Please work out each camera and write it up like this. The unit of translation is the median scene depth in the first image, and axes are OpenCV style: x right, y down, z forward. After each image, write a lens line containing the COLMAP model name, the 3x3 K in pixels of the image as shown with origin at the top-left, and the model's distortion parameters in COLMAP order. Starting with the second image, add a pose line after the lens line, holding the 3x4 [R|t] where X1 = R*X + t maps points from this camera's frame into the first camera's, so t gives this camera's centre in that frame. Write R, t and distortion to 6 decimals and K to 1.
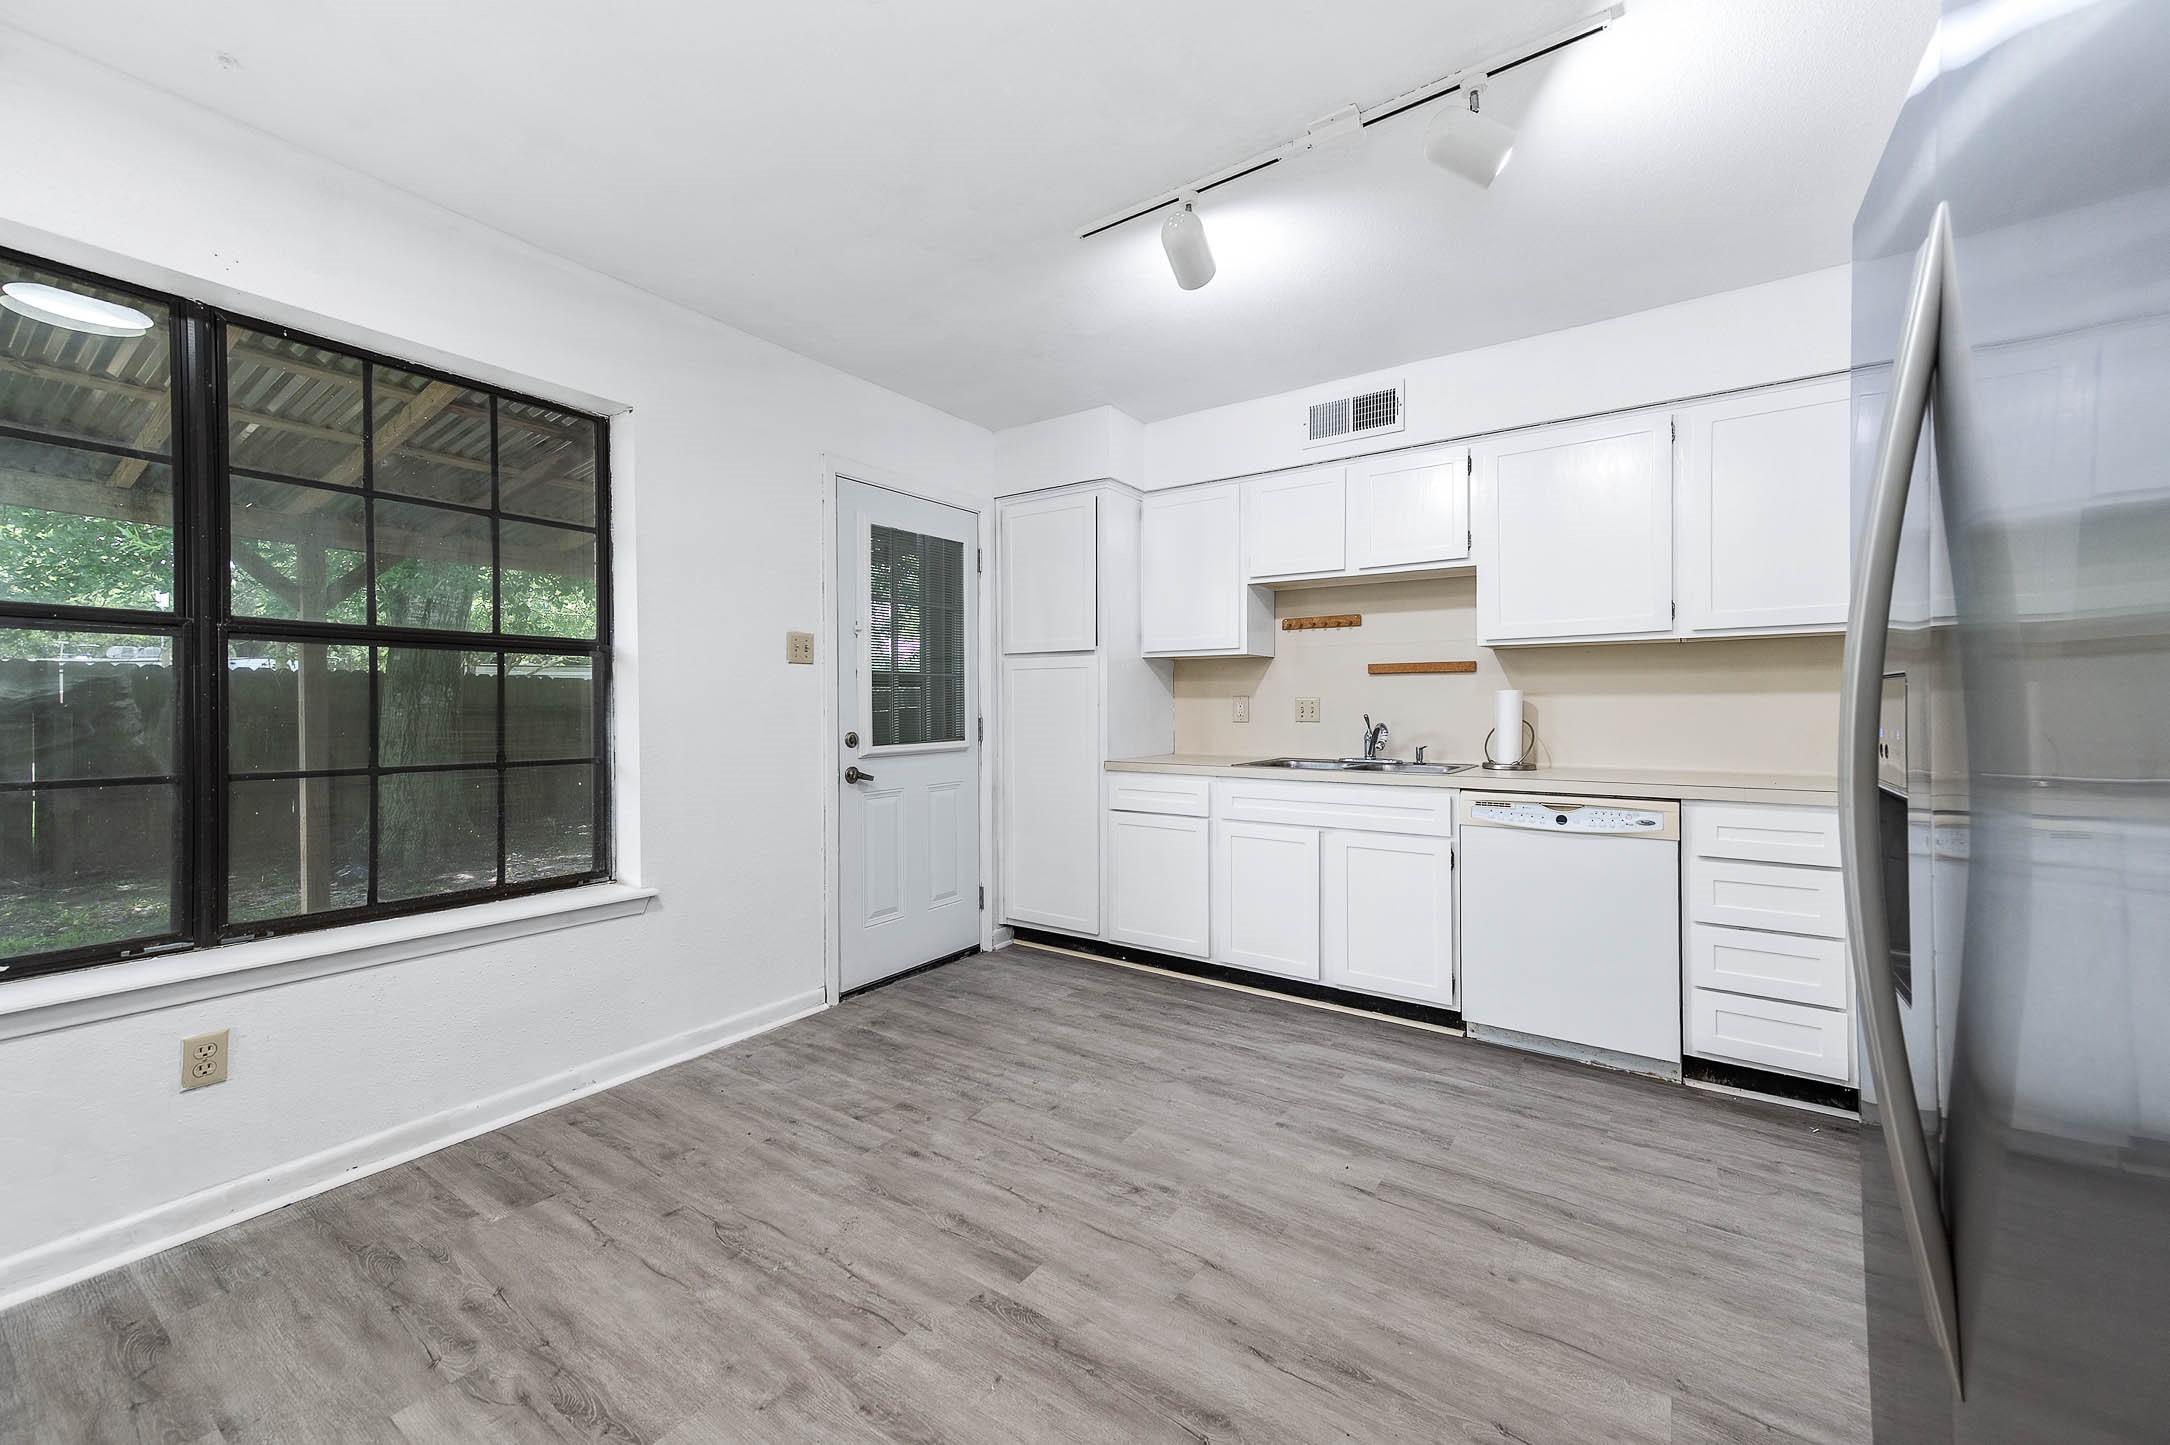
lens RADIAL K [[851.3, 0, 1091.0], [0, 851.3, 715.0], [0, 0, 1]] dist [0.024139, 0.000347]
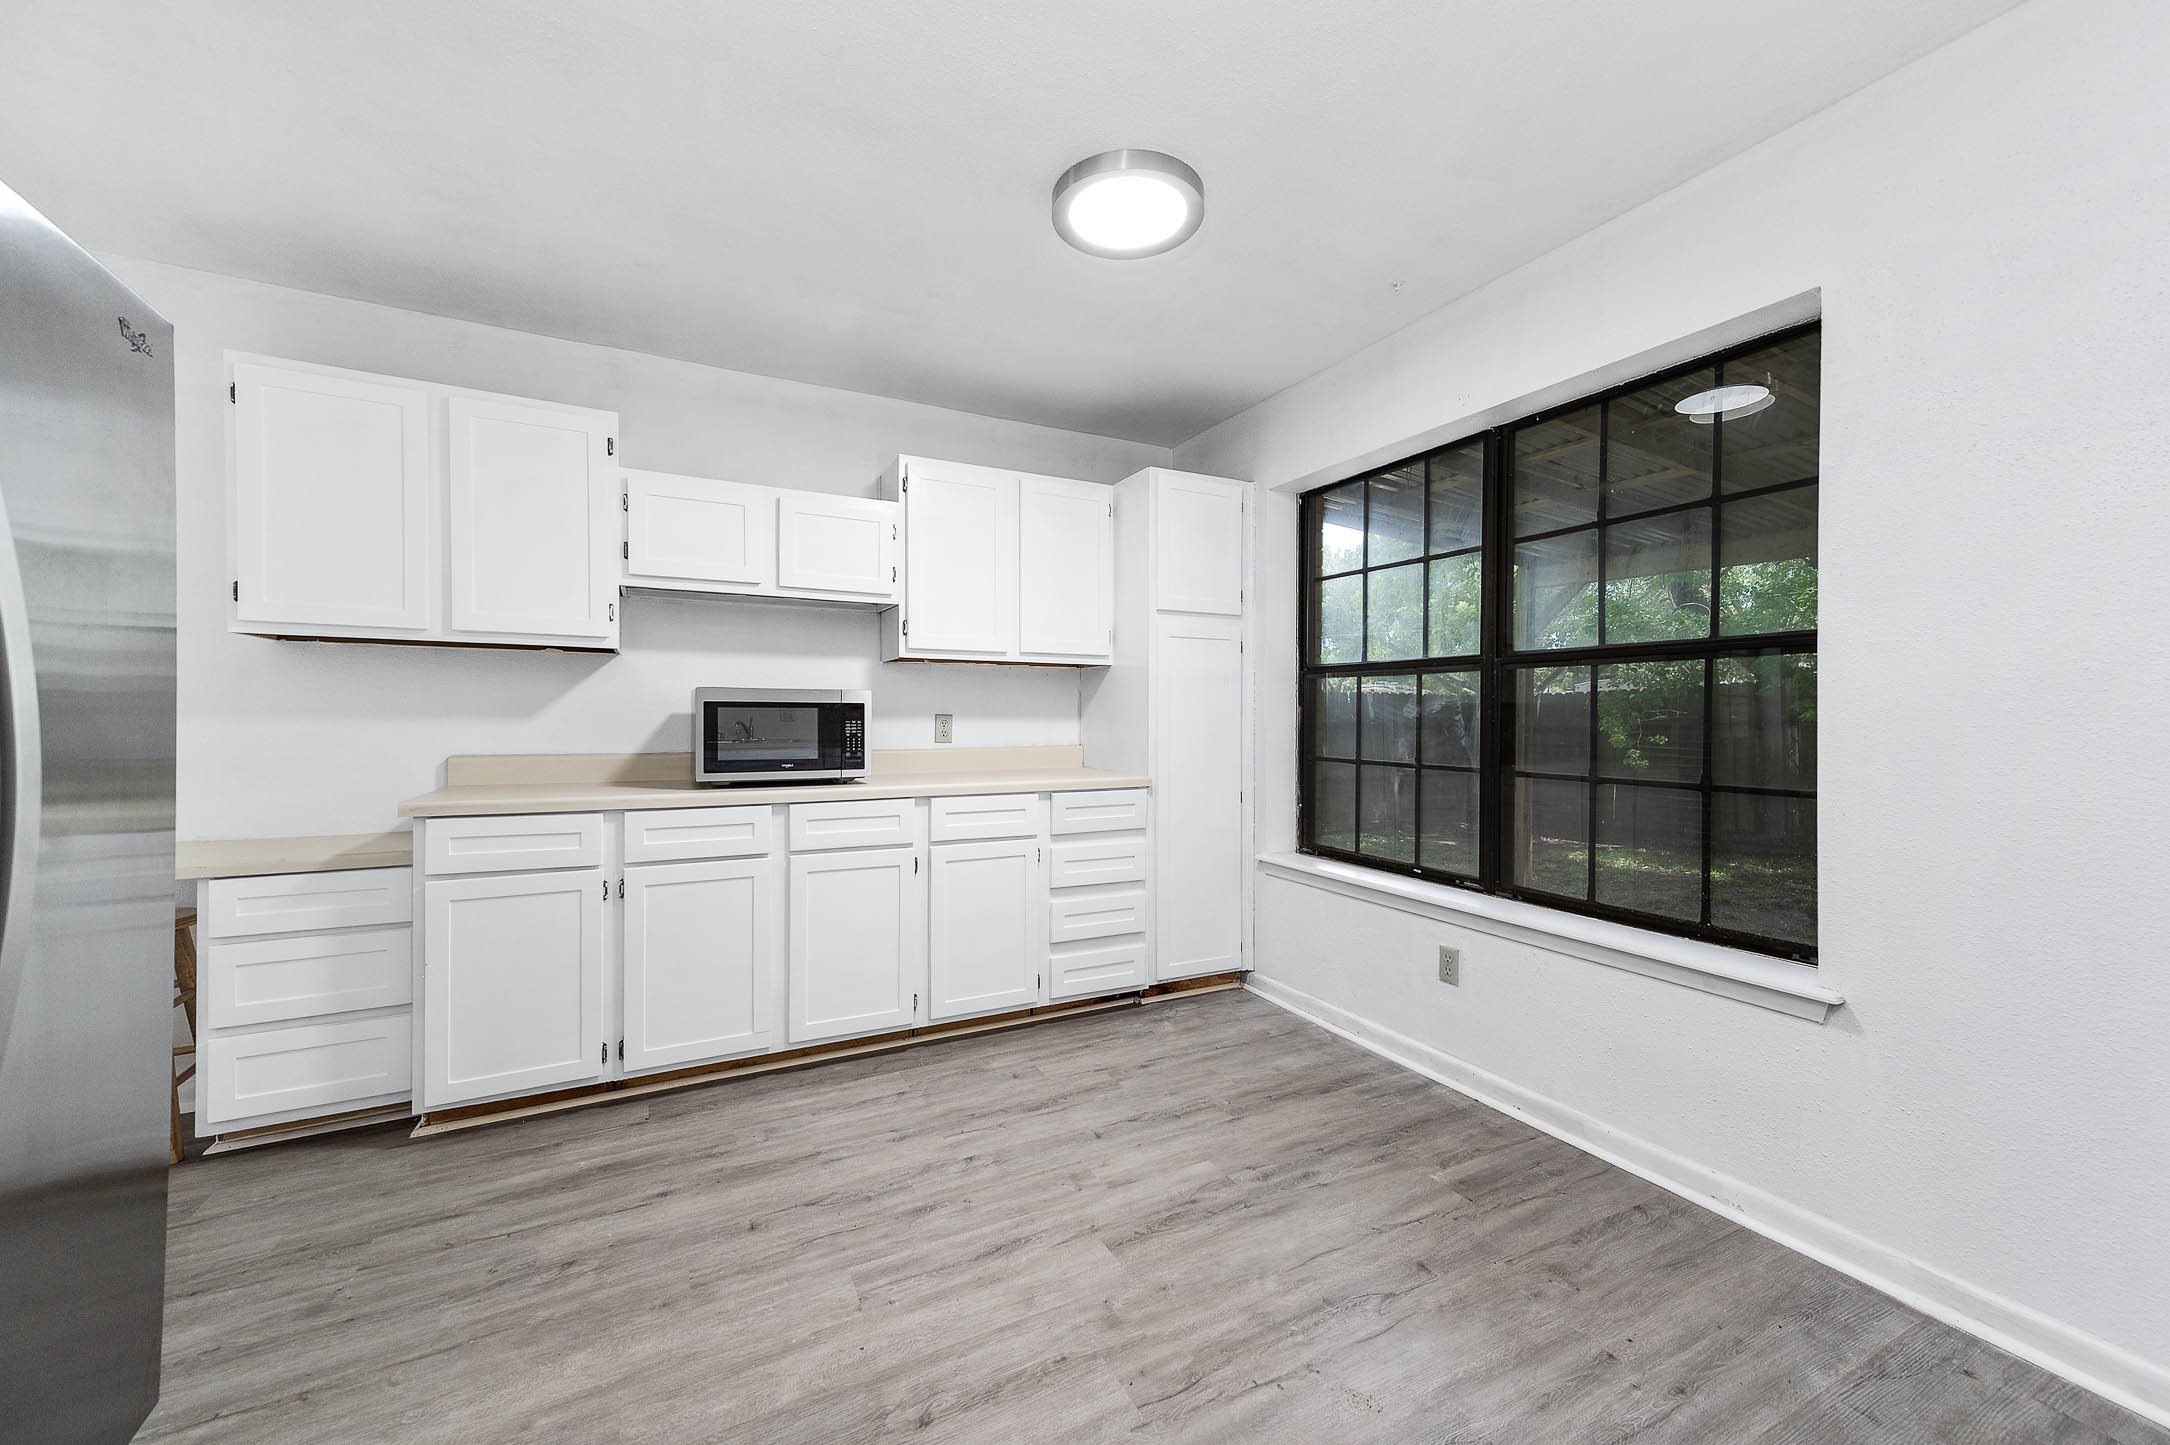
lens RADIAL K [[845.7, 0, 1092.8], [0, 845.7, 721.8], [0, 0, 1]] dist [0.023821, 0.000285]
pose [[-0.466674, 0.003063, -0.884424, 0.366210], [-0.012353, 0.999874, 0.009981, -0.009370], [0.884343, 0.015584, -0.466577, 0.826098]]
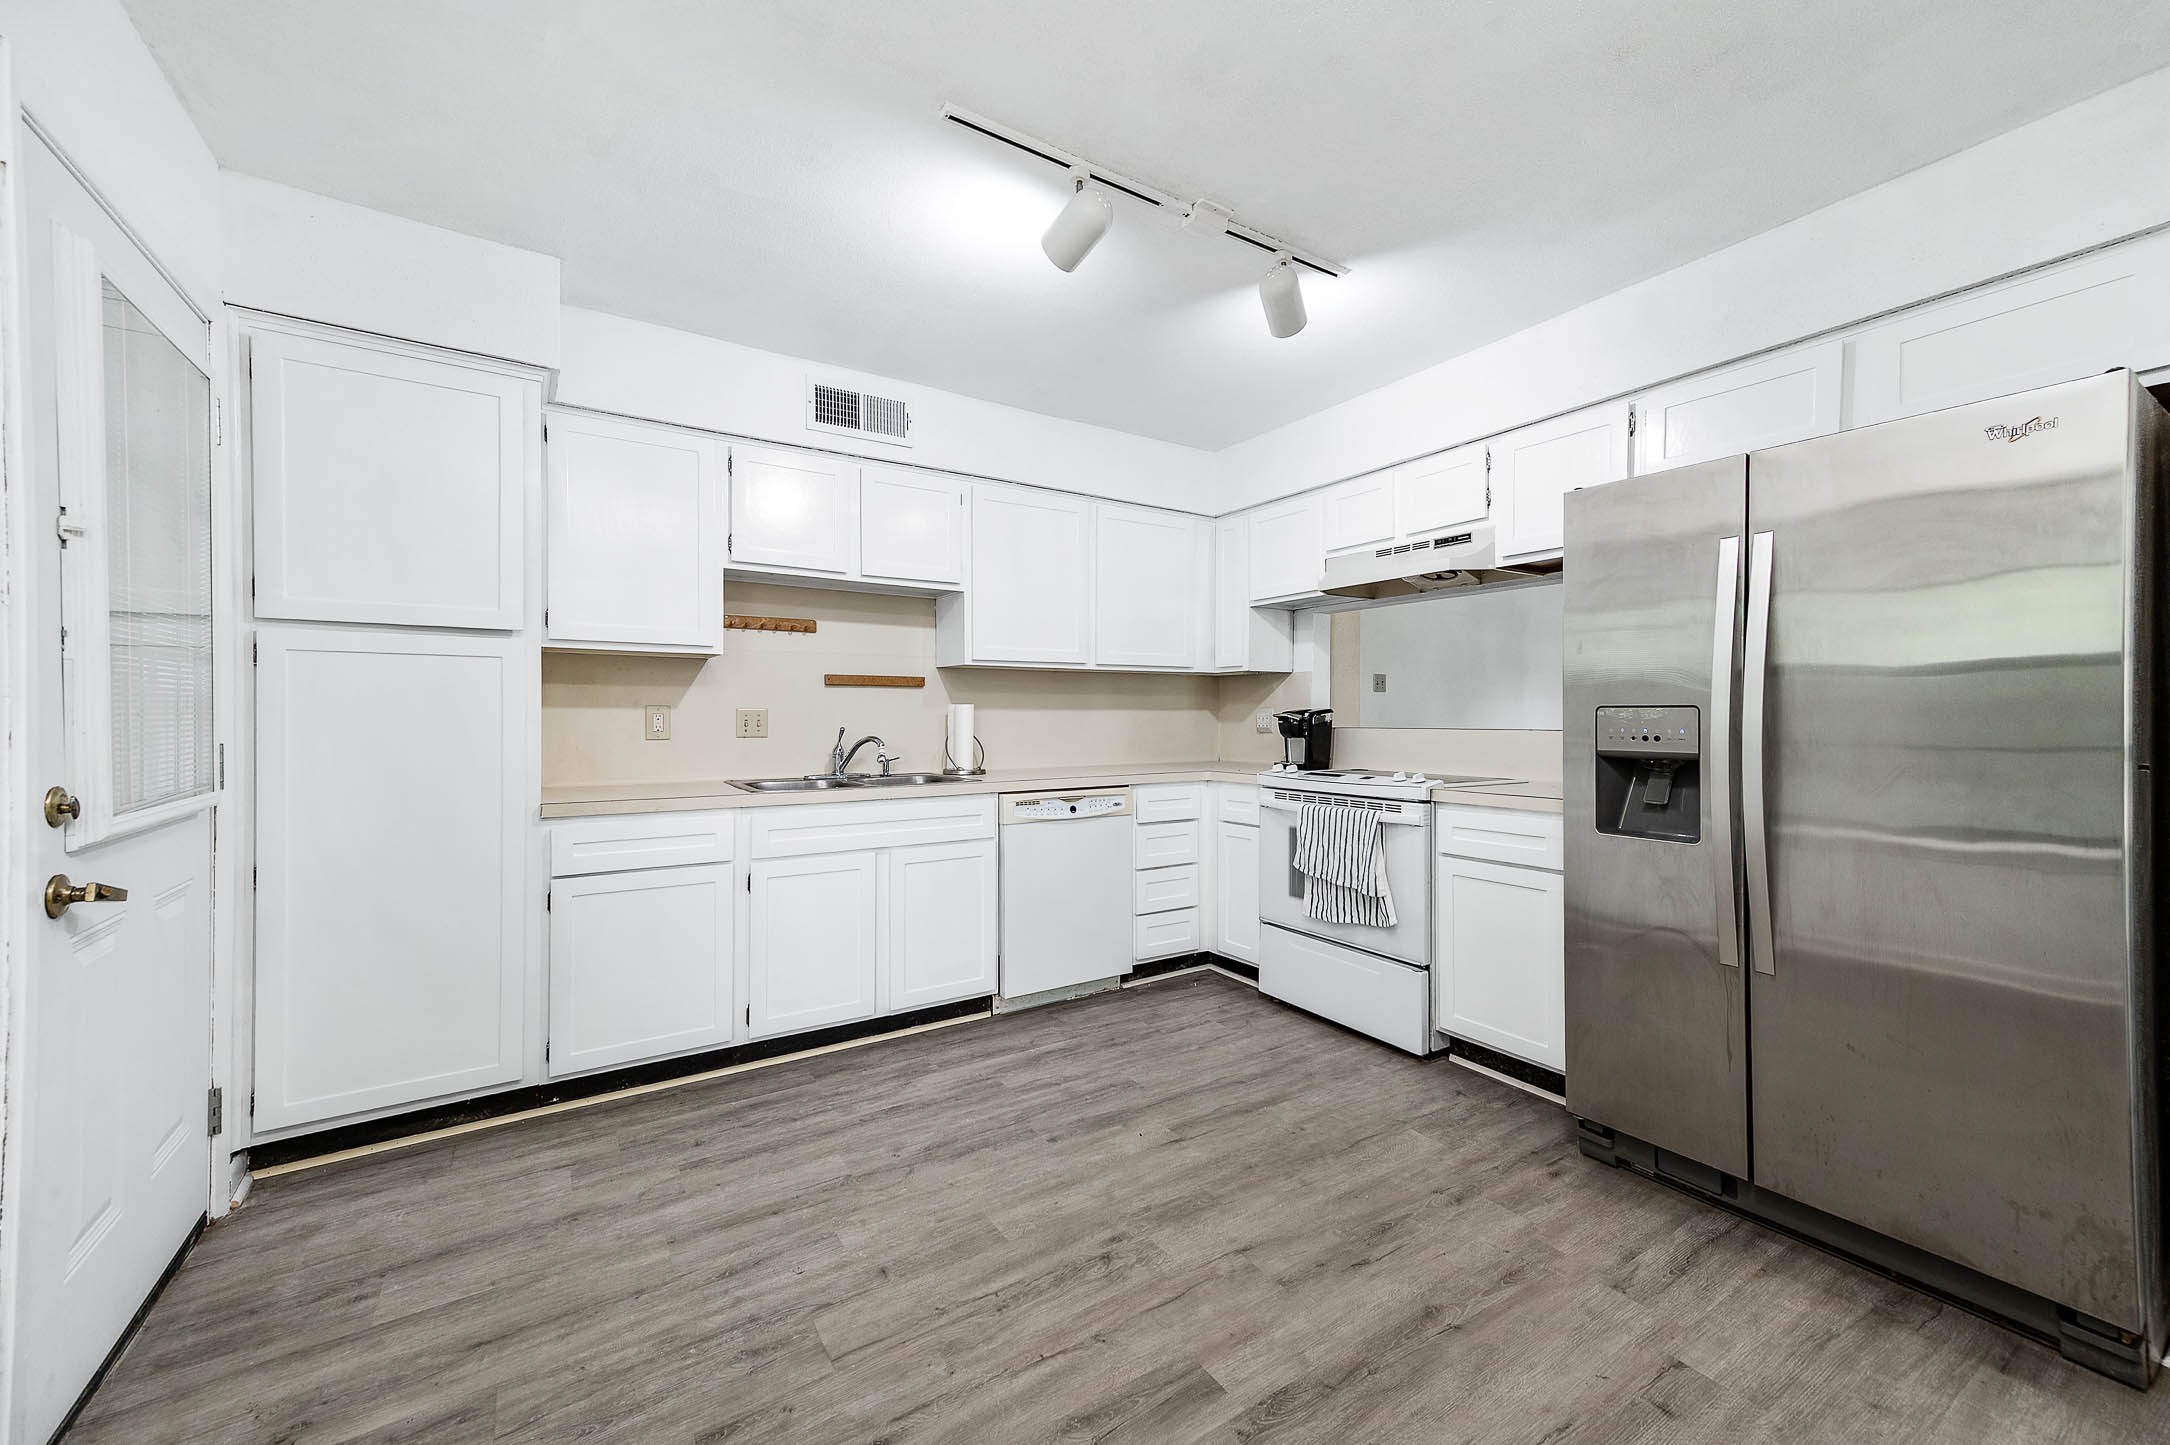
lens RADIAL K [[845.7, 0, 1092.8], [0, 845.7, 721.8], [0, 0, 1]] dist [0.023821, 0.000285]
pose [[0.378954, -0.004255, 0.925406, -0.607568], [0.010405, 0.999946, 0.000337, -0.006256], [-0.925357, 0.009501, 0.378977, 0.522531]]
